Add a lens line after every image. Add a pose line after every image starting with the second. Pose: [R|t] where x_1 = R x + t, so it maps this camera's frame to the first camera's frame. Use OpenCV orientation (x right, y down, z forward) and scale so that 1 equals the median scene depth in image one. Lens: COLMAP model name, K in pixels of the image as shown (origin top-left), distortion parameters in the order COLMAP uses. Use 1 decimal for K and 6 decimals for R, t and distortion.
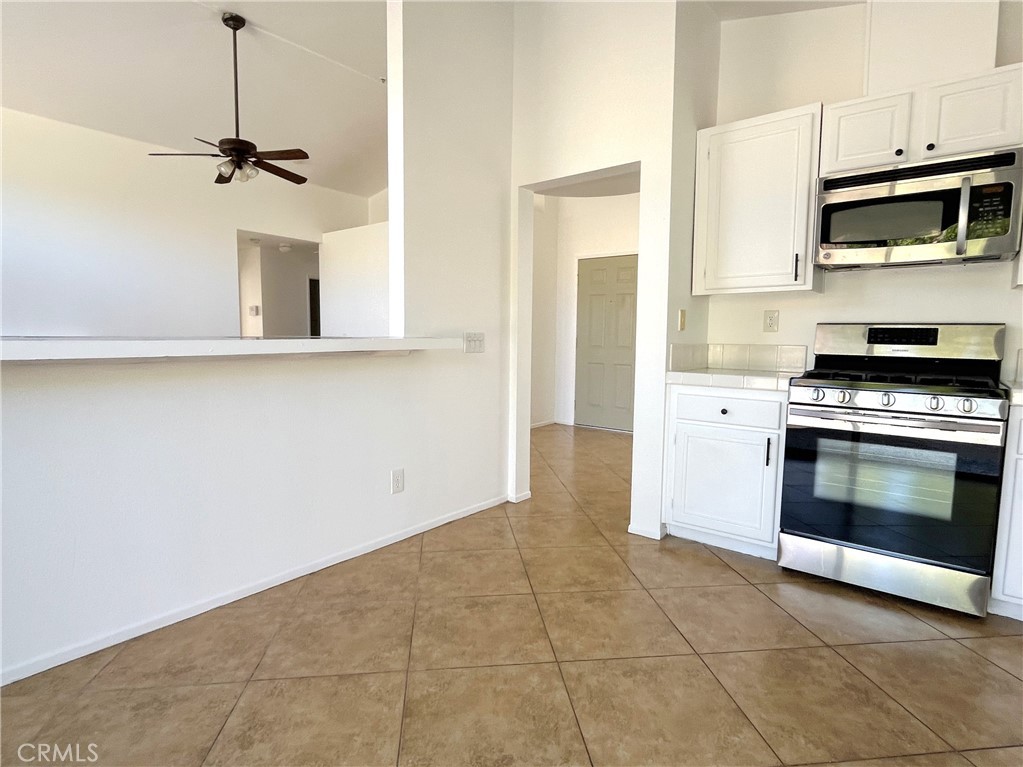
lens RADIAL K [[563.2, 0, 511.5], [0, 563.2, 383.5], [0, 0, 1]] dist [0.002131, -0.000218]
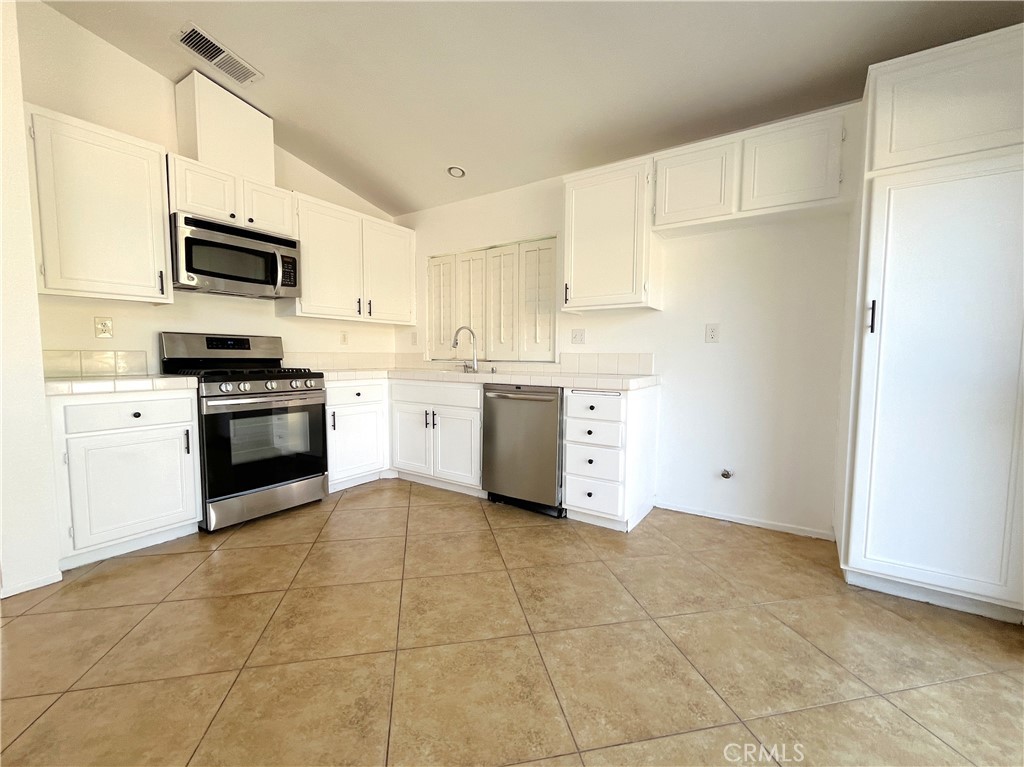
lens RADIAL K [[440.2, 0, 521.9], [0, 440.2, 384.8], [0, 0, 1]] dist [0.000067, -0.000585]
pose [[-0.118181, -0.081714, 0.989624, -0.521923], [0.077245, 0.992832, 0.091204, -0.025715], [-0.989983, 0.087222, -0.111022, 0.412442]]
